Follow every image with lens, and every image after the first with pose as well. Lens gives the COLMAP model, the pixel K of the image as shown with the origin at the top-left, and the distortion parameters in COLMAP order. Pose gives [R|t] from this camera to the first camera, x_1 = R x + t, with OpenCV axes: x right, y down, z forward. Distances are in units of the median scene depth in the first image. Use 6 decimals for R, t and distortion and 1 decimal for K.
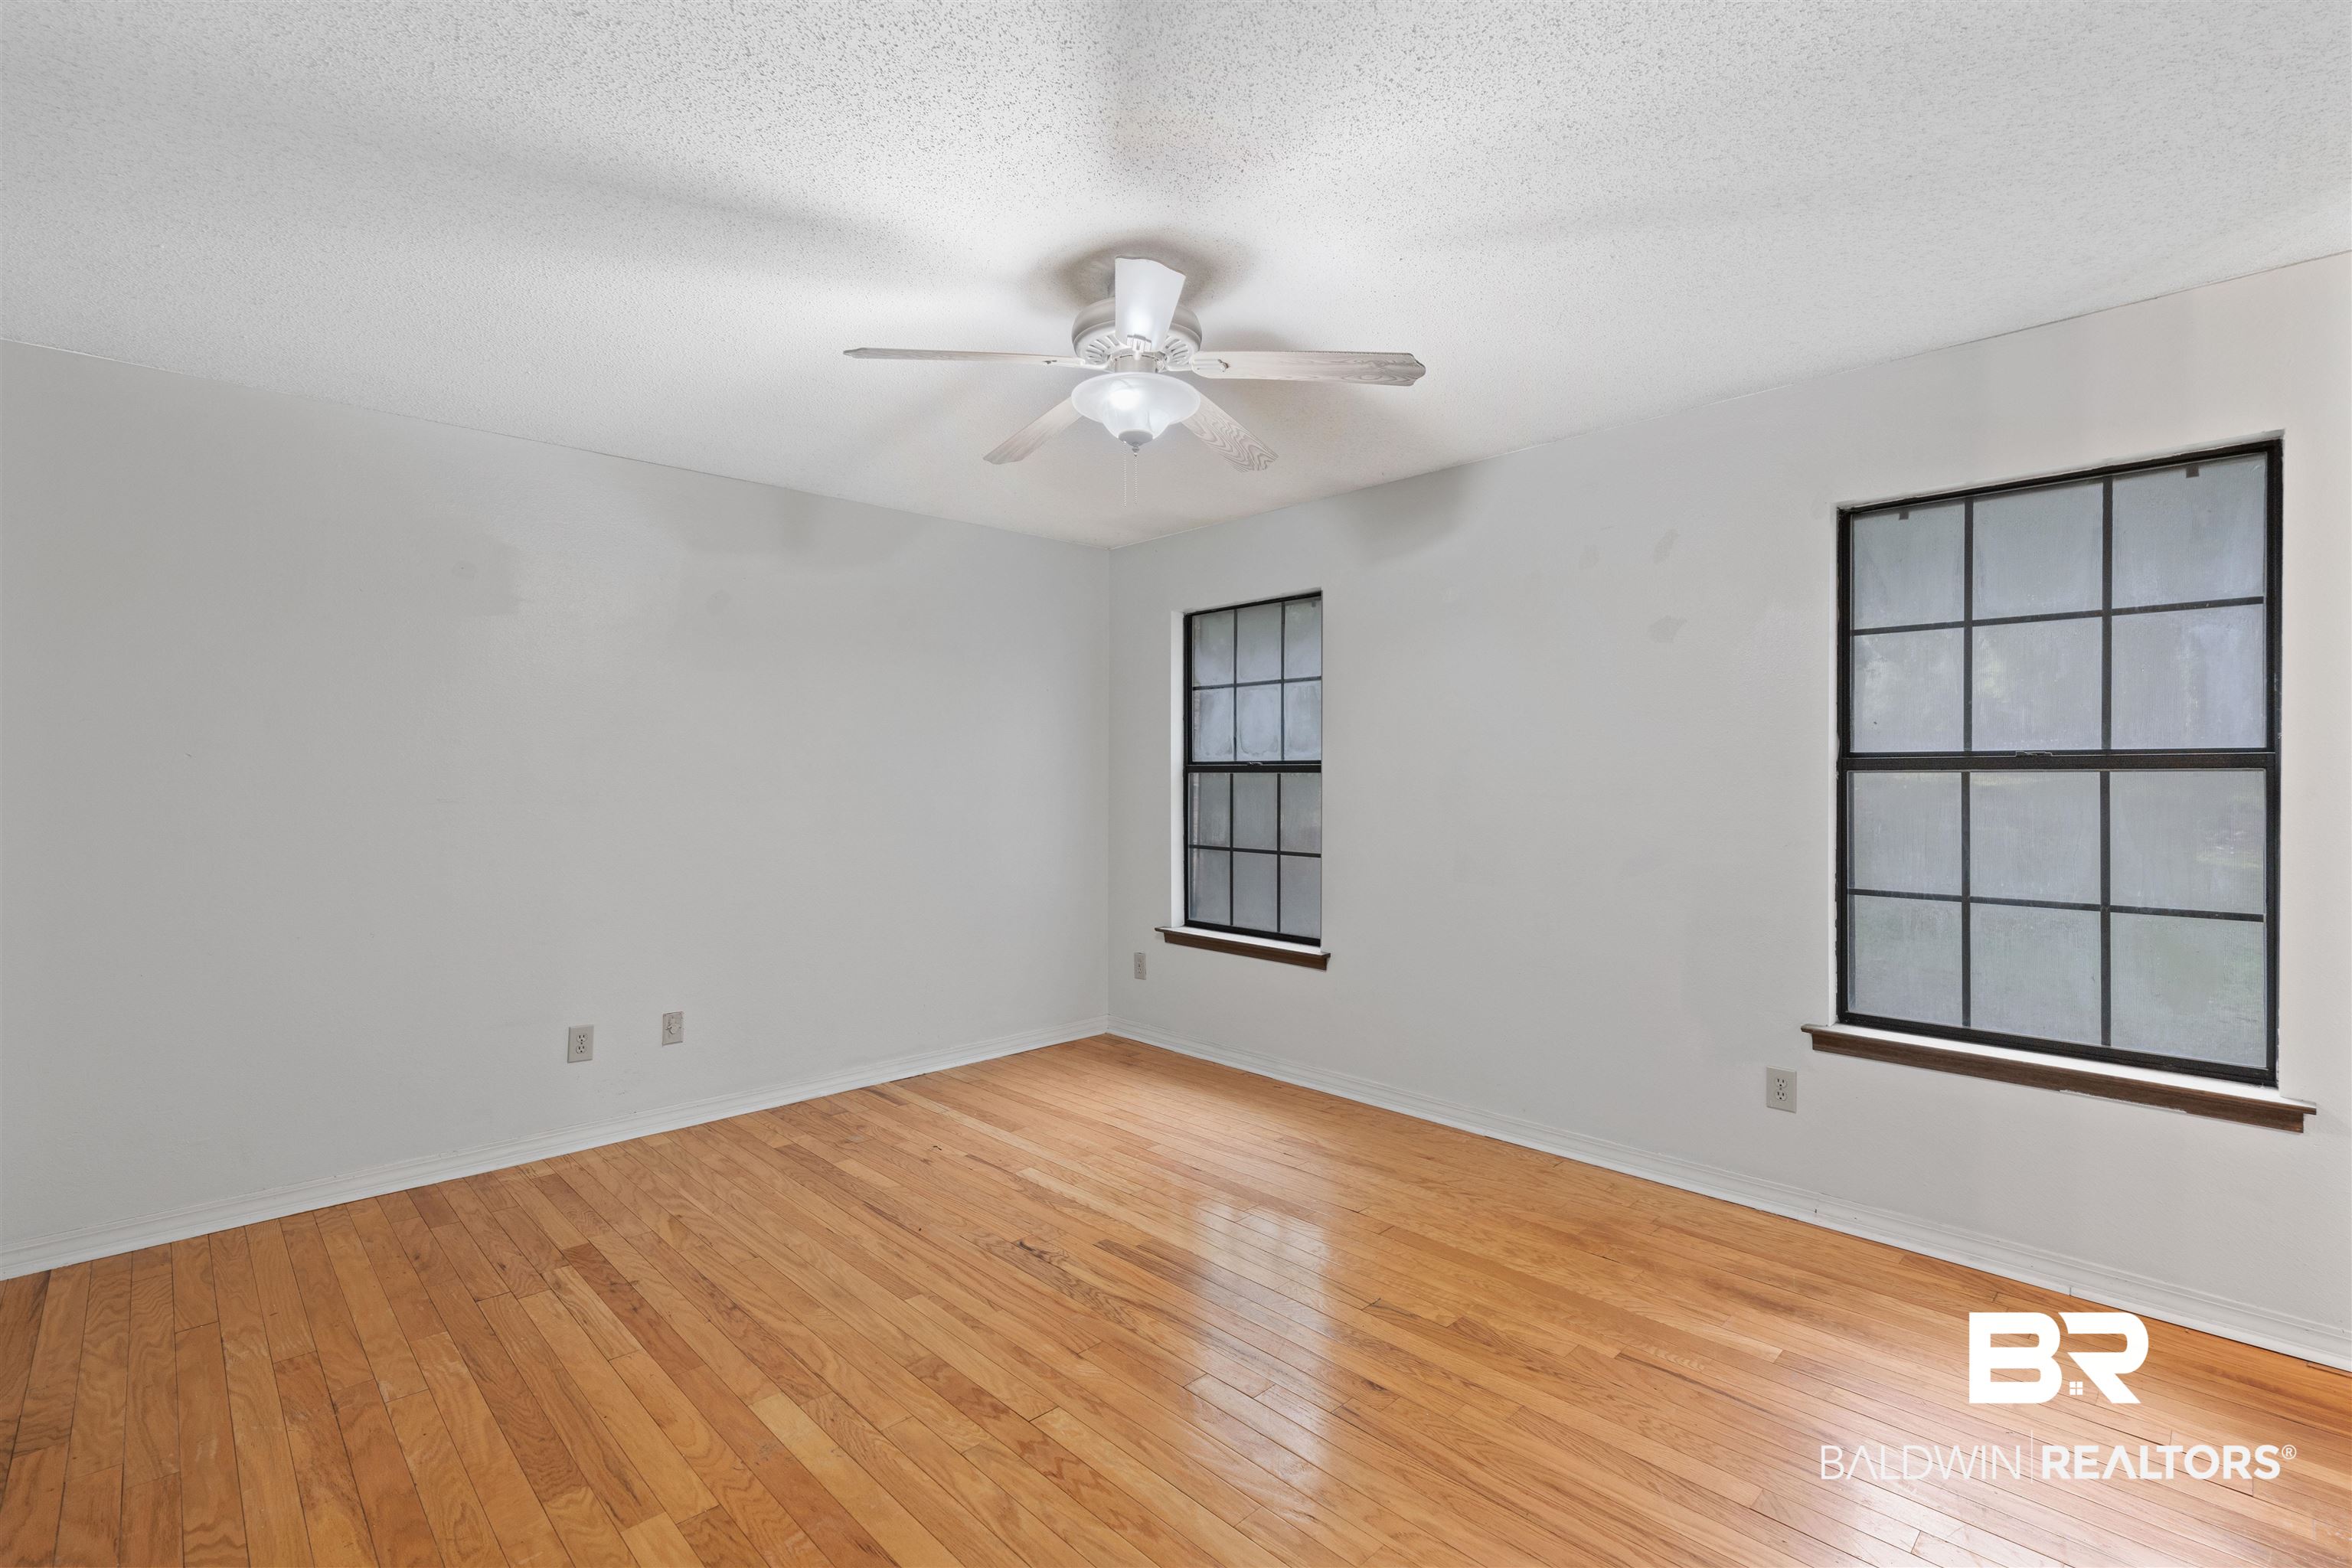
lens RADIAL K [[1069.4, 0, 1170.6], [0, 1069.4, 778.7], [0, 0, 1]] dist [-0.009789, 0.003588]
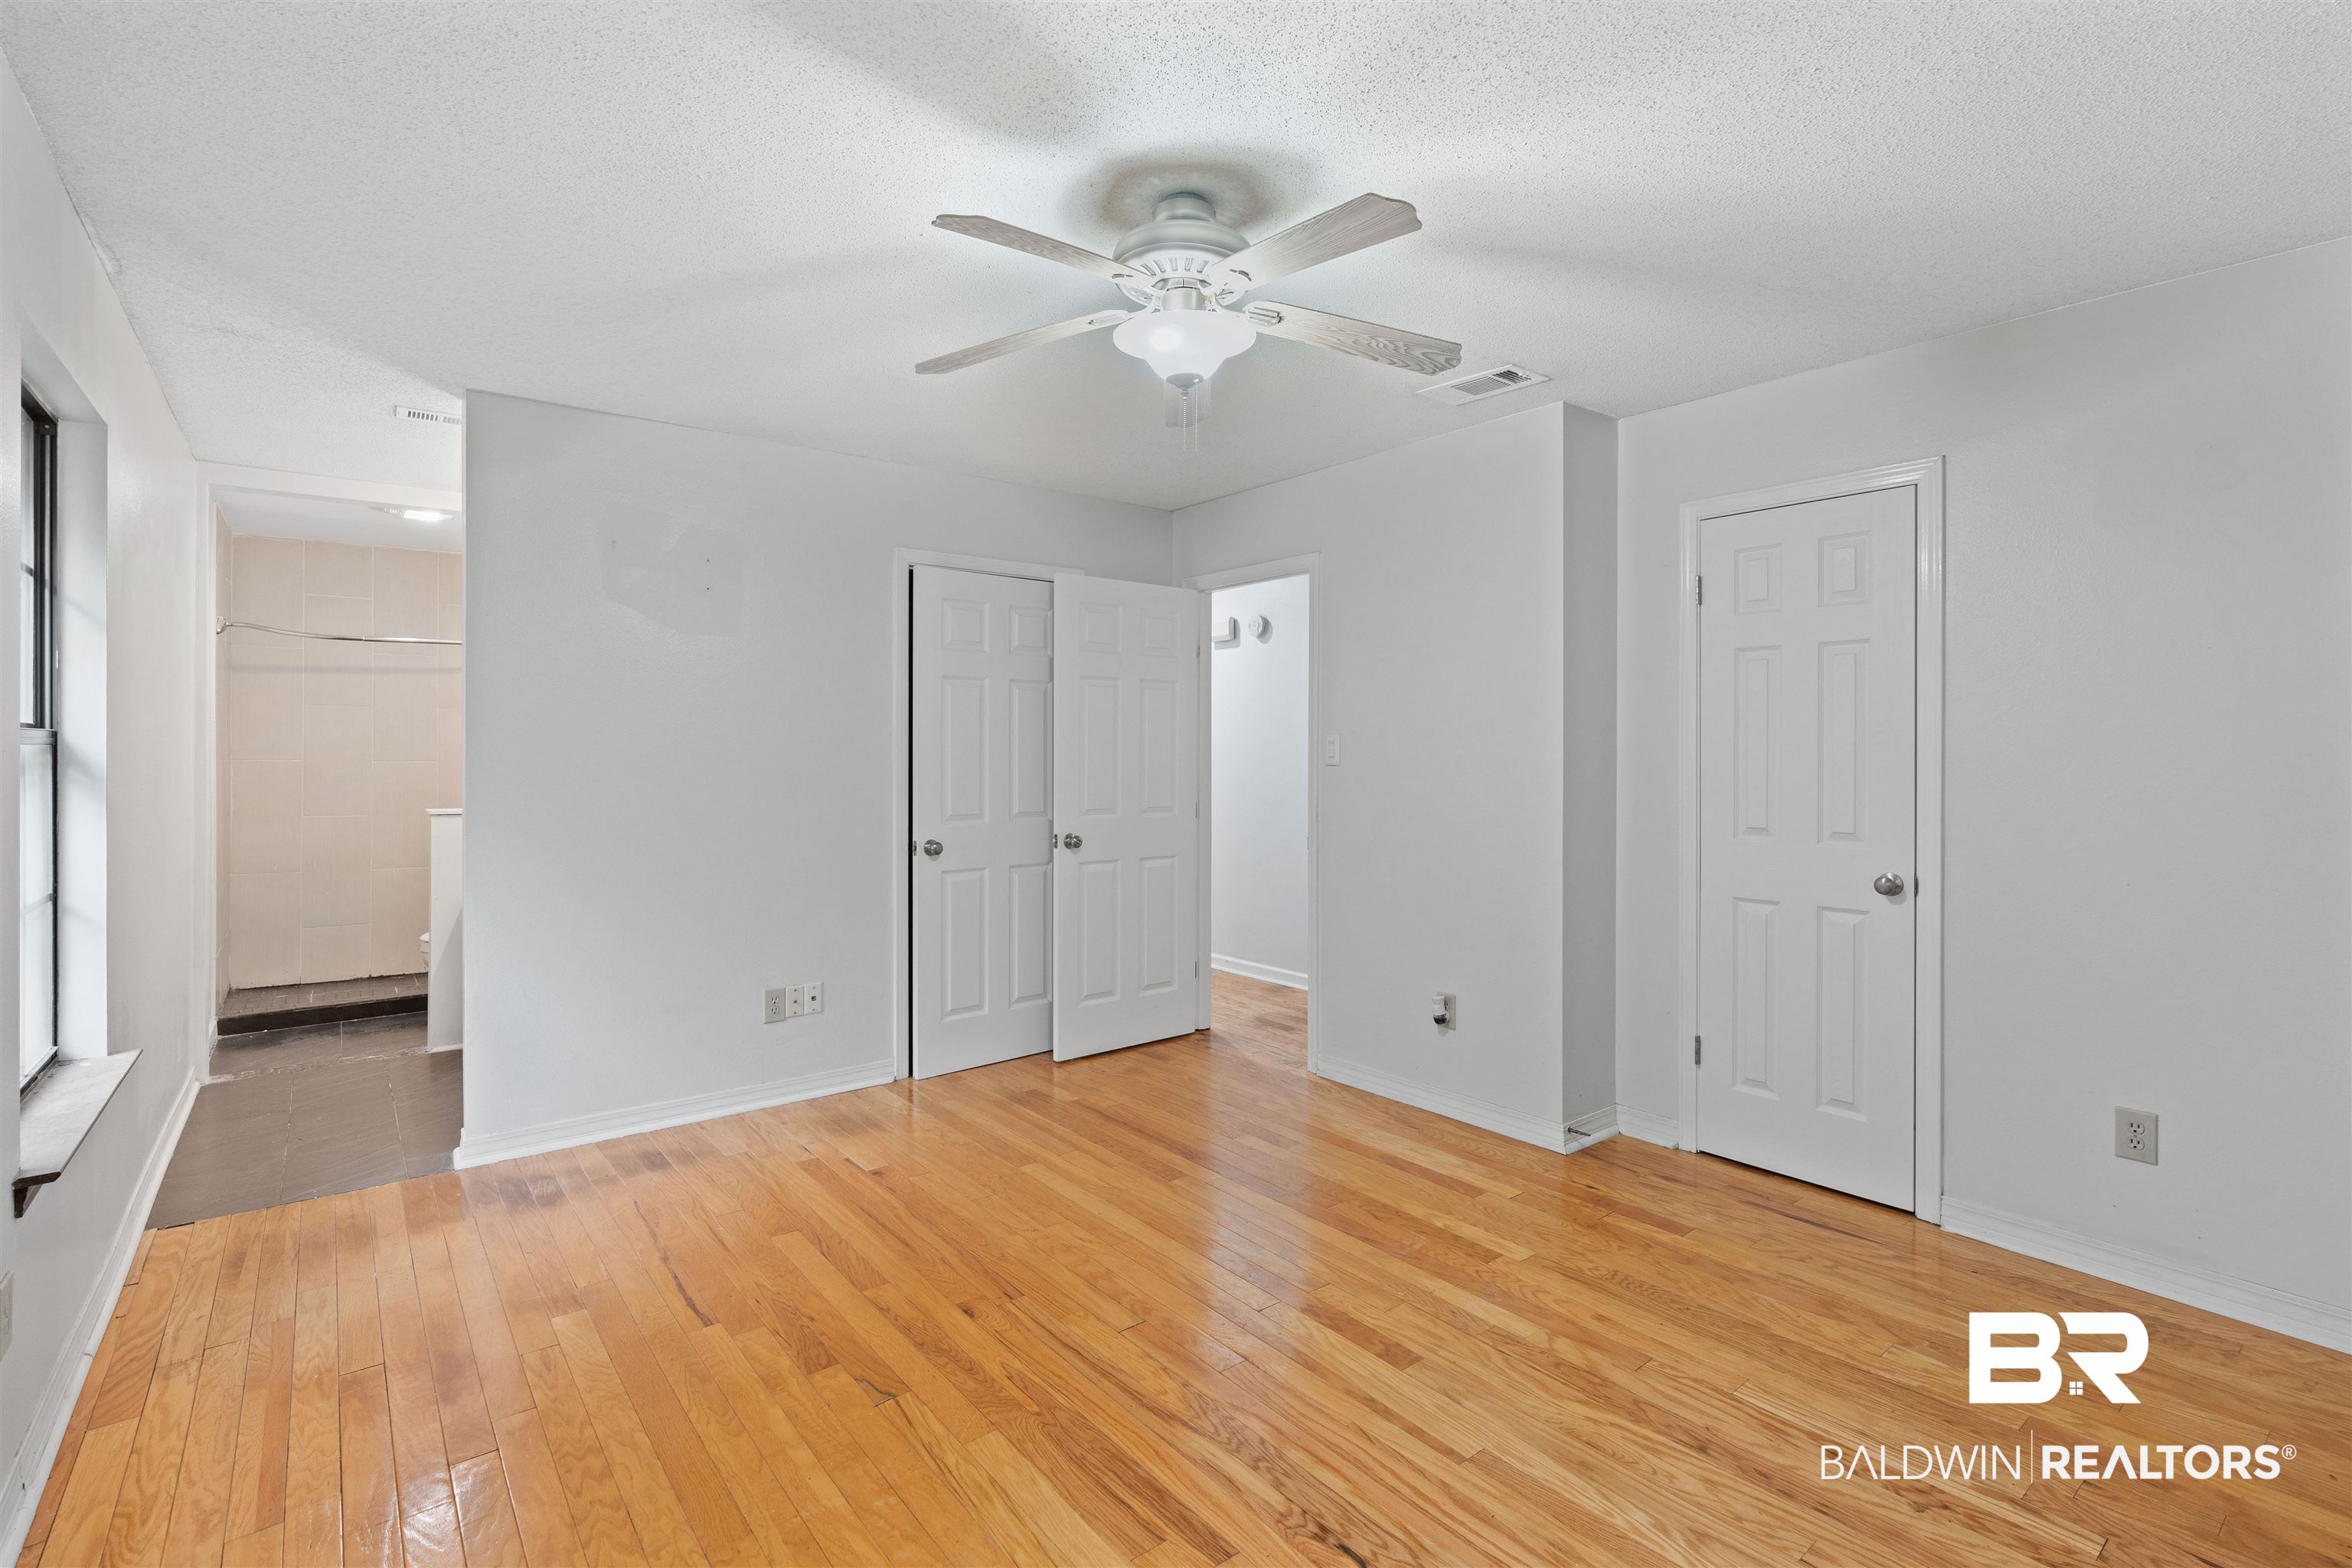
lens RADIAL K [[1069.4, 0, 1174.8], [0, 1069.4, 772.8], [0, 0, 1]] dist [-0.009789, 0.003588]
pose [[-0.994905, -0.002979, 0.100776, -0.112227], [-0.000538, 0.999706, 0.024240, -0.007560], [-0.100819, 0.024062, -0.994614, 1.846814]]
